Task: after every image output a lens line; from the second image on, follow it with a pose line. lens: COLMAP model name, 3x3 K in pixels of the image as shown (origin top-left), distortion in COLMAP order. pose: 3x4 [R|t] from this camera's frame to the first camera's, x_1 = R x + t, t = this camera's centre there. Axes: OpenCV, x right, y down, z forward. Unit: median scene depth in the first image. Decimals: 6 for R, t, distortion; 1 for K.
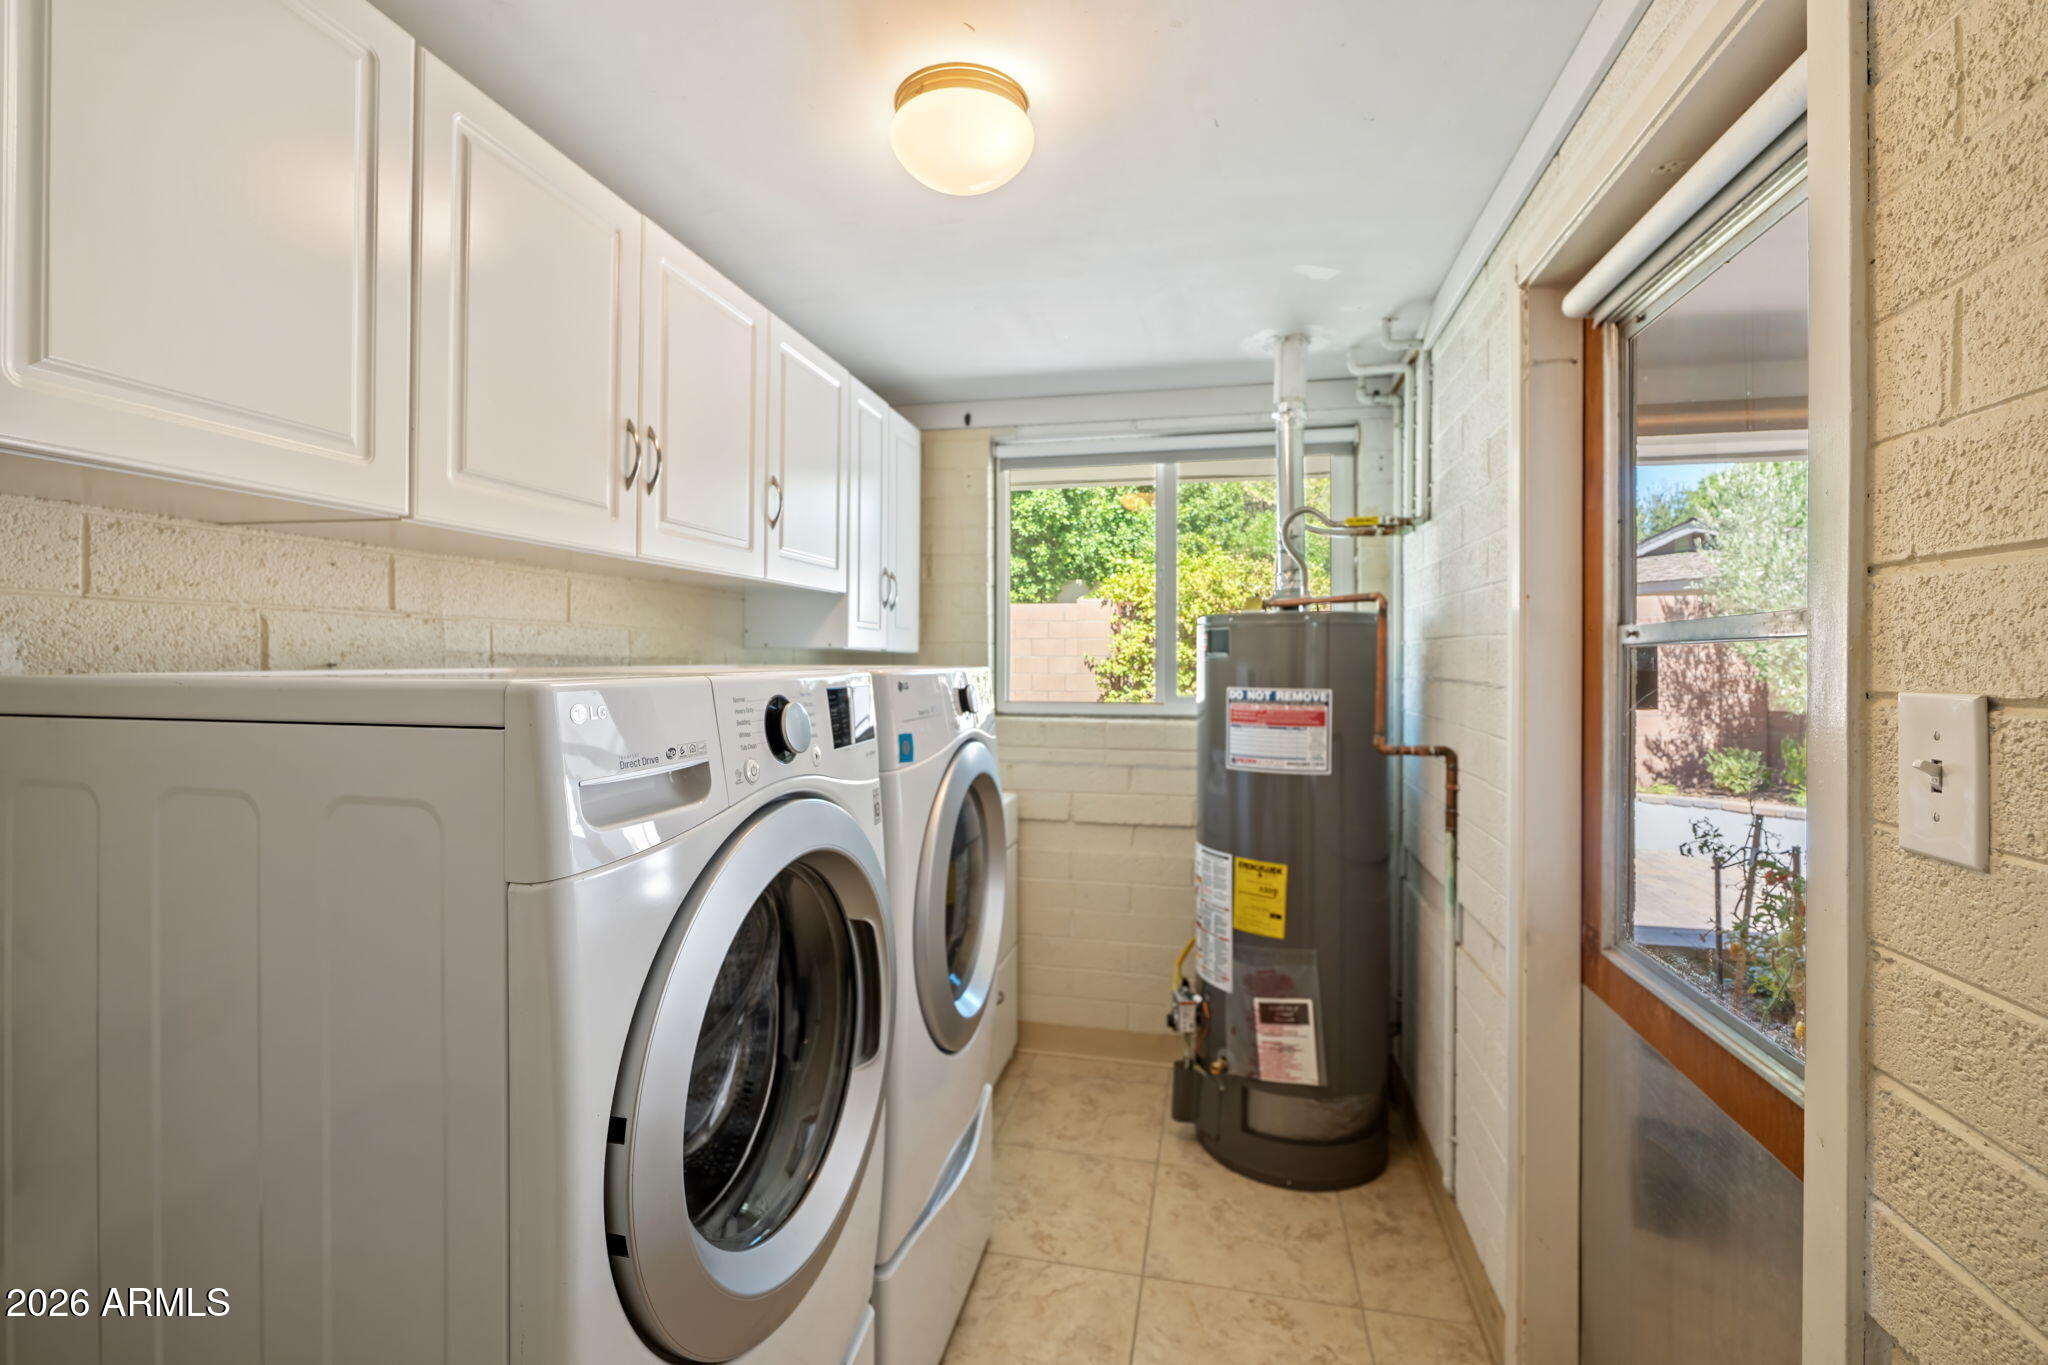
lens RADIAL K [[901.3, 0, 1025.3], [0, 901.3, 661.3], [0, 0, 1]] dist [-0.004101, -0.000048]
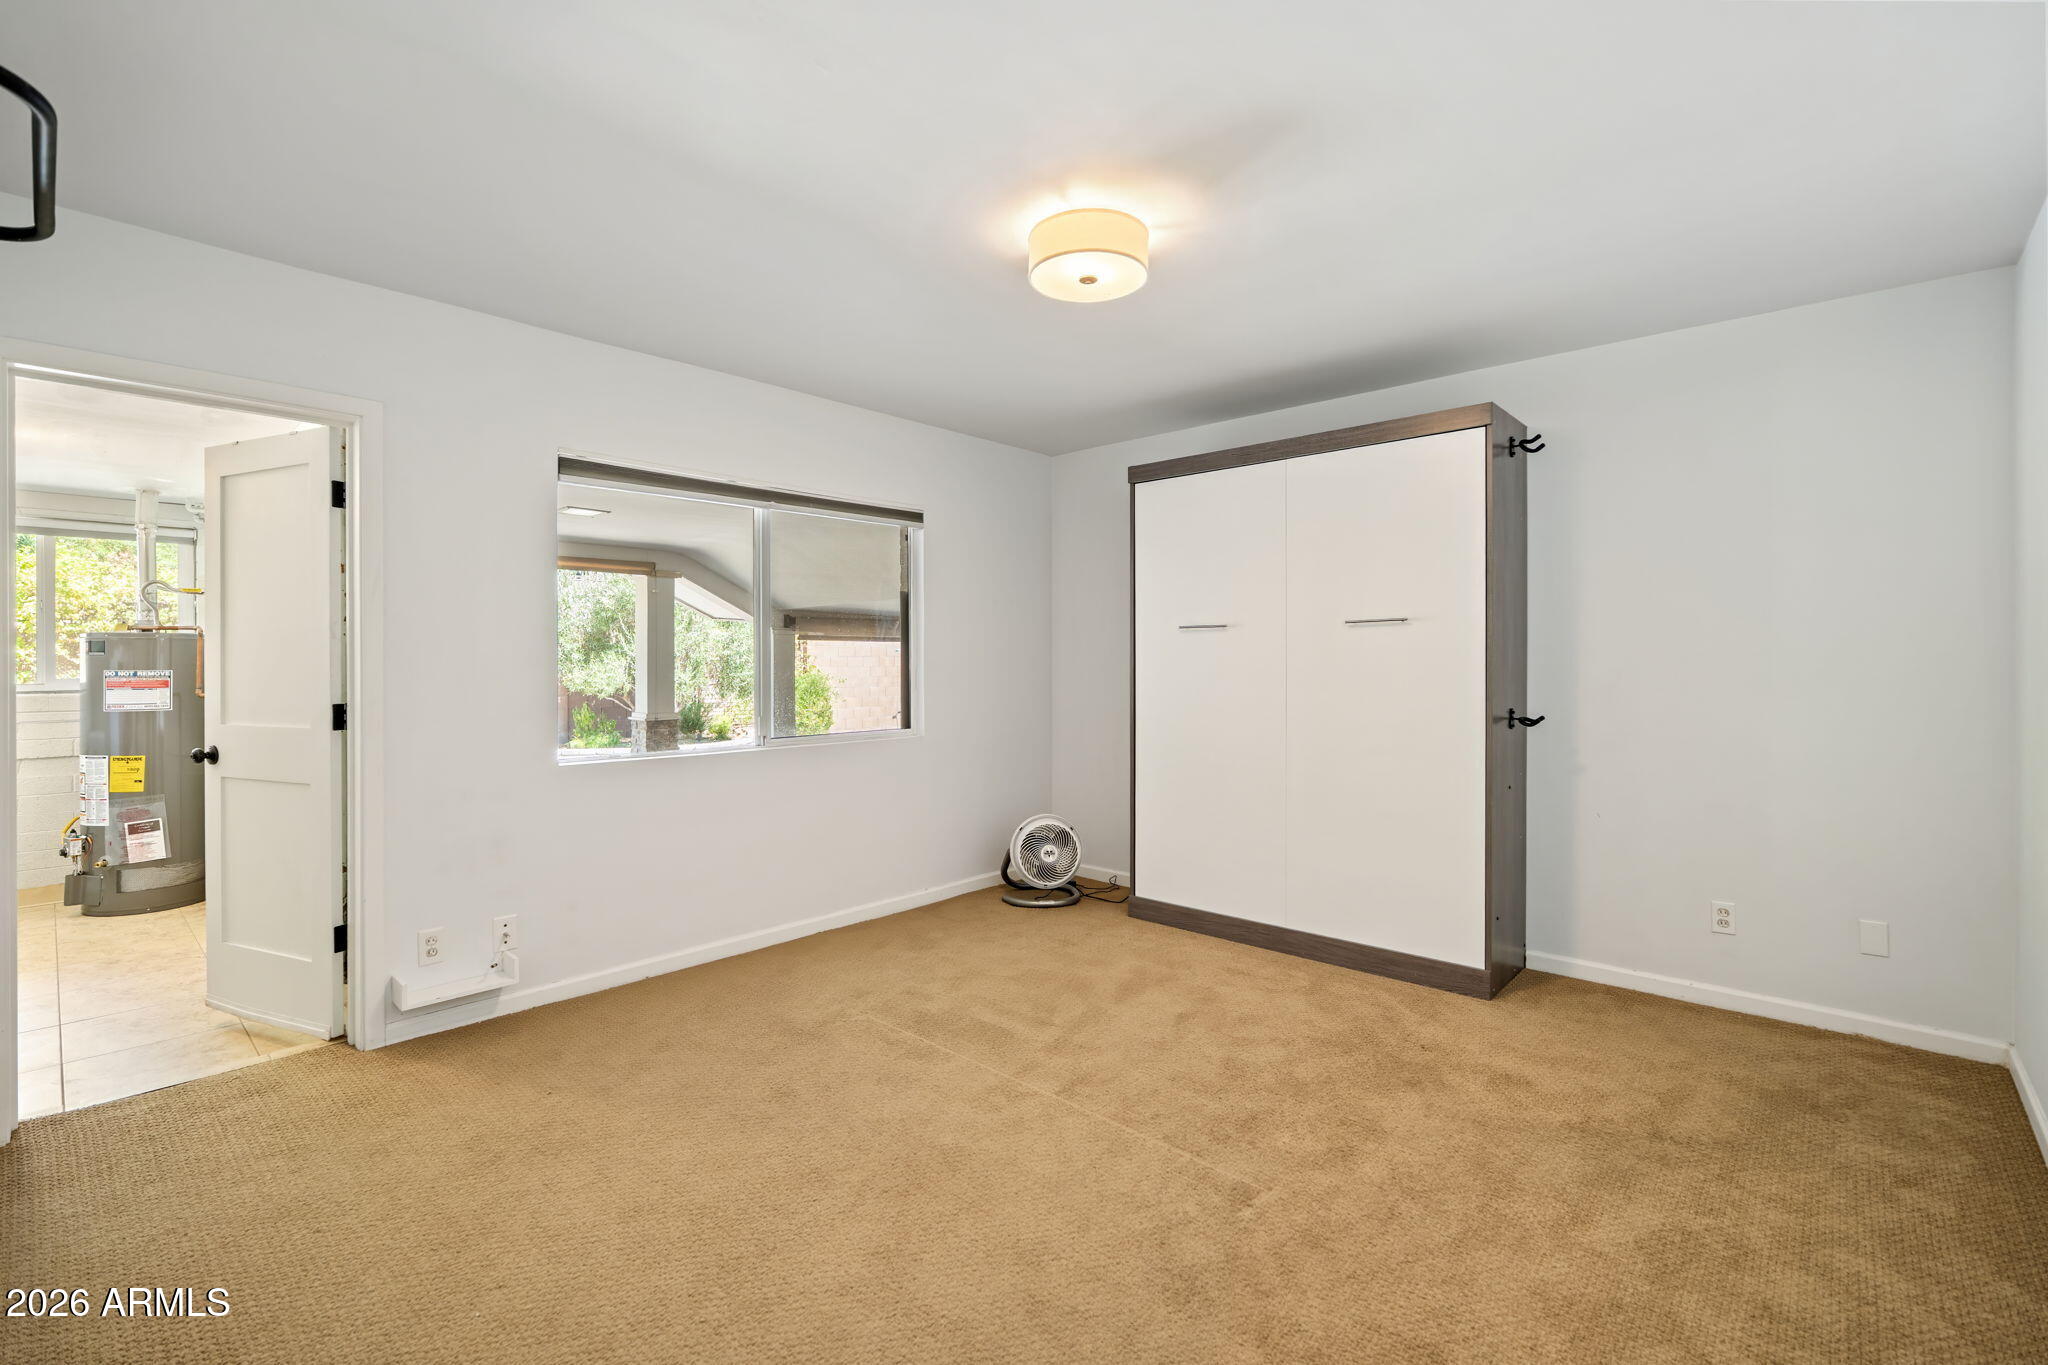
lens RADIAL K [[901.3, 0, 1024.6], [0, 901.3, 661.0], [0, 0, 1]] dist [-0.004101, -0.000048]
pose [[0.501768, -0.004897, 0.864988, -0.460906], [0.005812, 0.999980, 0.002289, 0.015164], [-0.864983, 0.003879, 0.501787, -1.717069]]
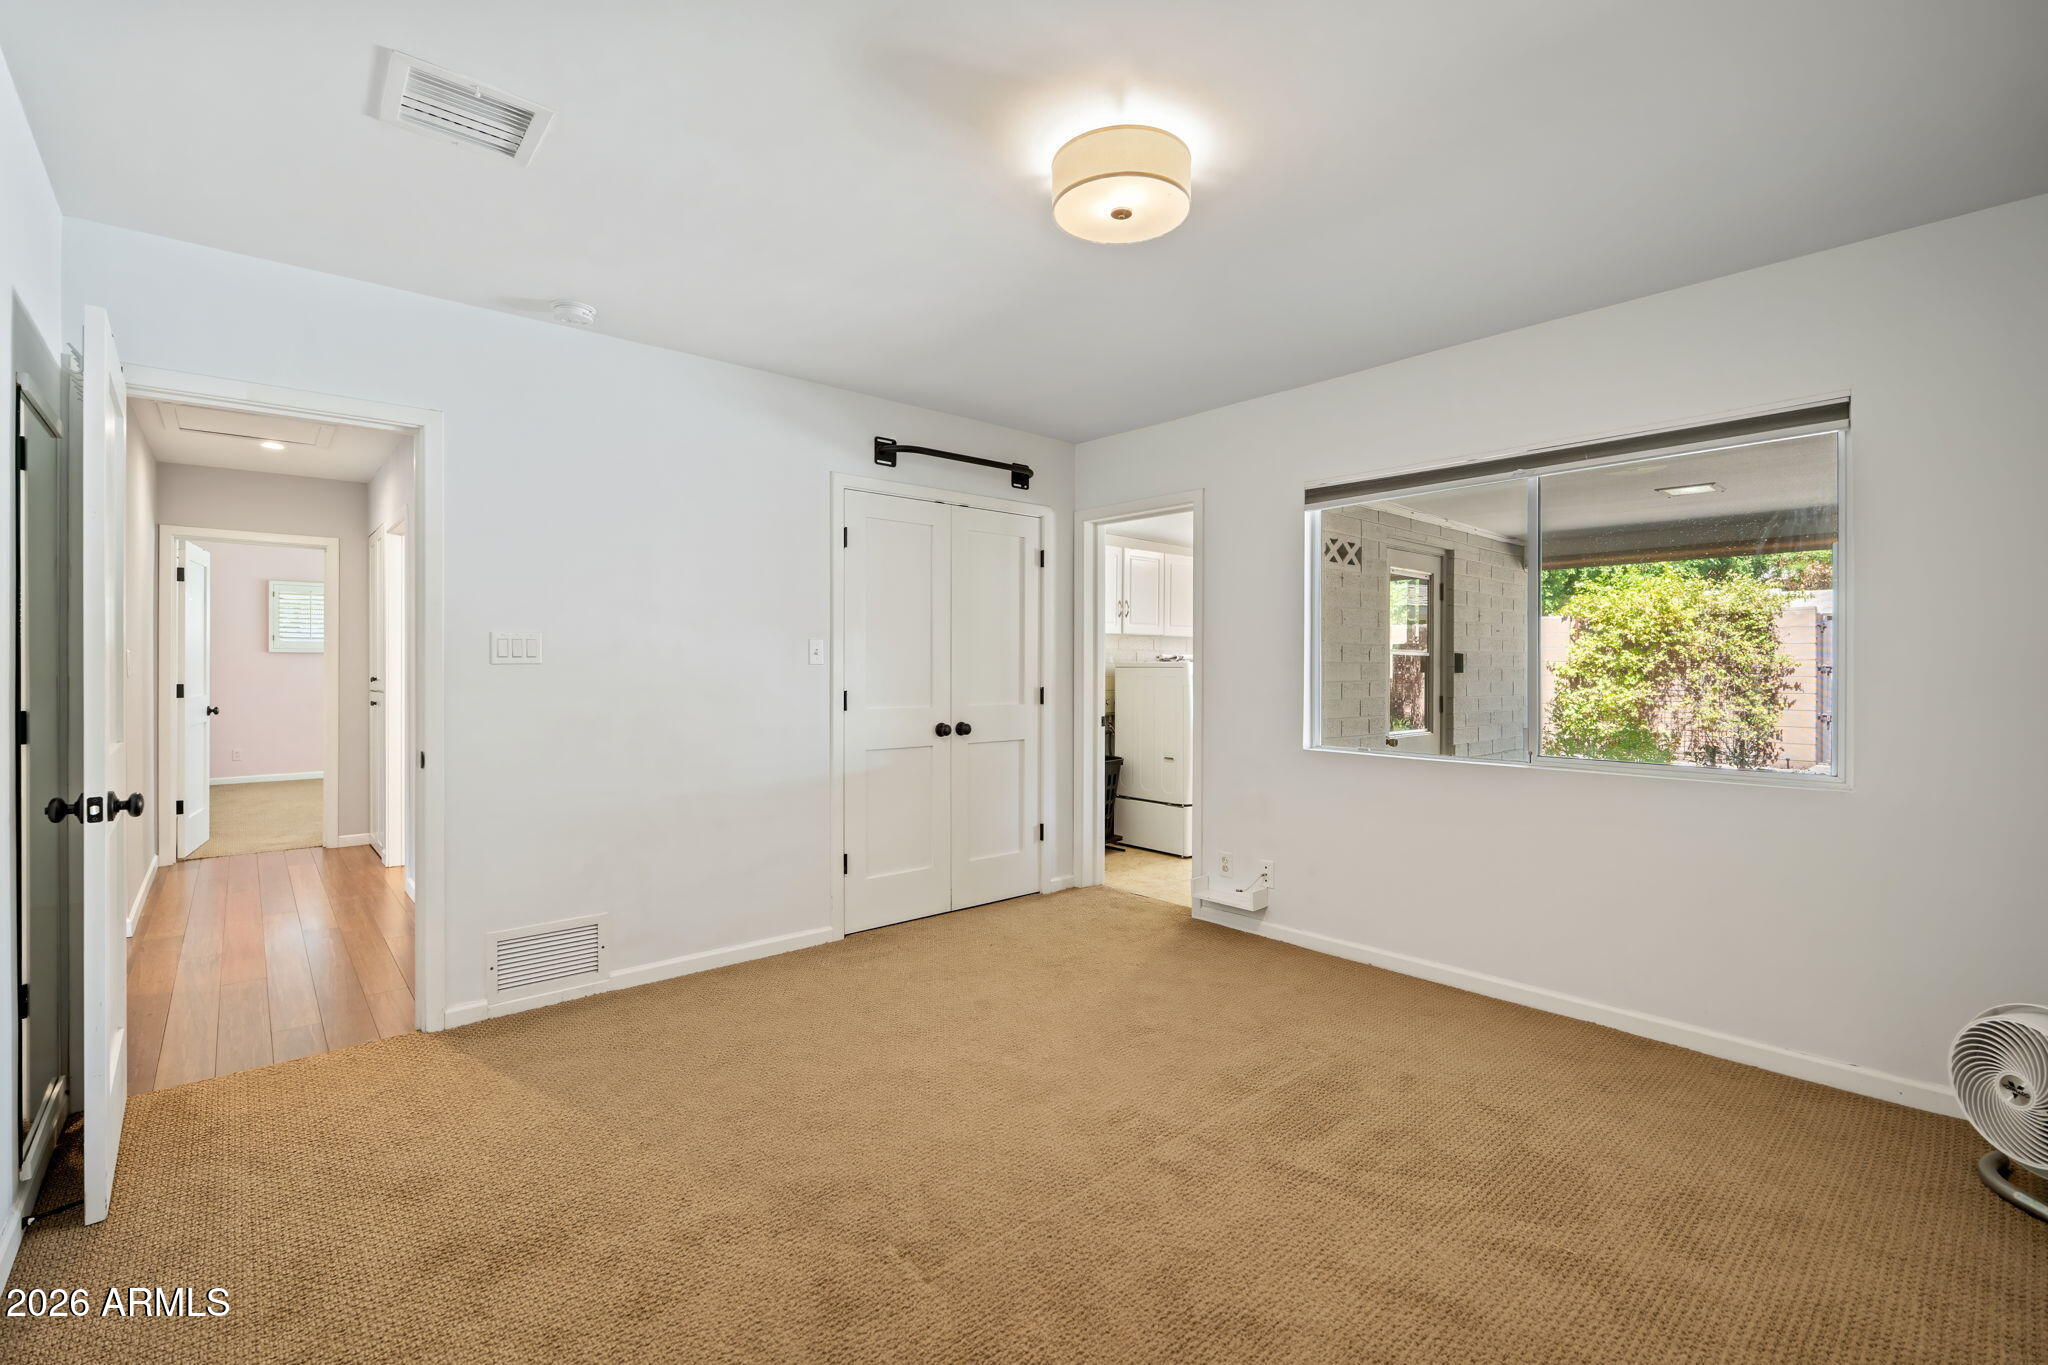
lens RADIAL K [[901.3, 0, 1019.7], [0, 901.3, 670.7], [0, 0, 1]] dist [-0.004101, -0.000048]
pose [[0.805514, -0.000137, -0.592577, 0.973293], [0.000466, 1.000000, 0.000403, 0.029429], [0.592577, -0.000601, 0.805514, -2.049520]]
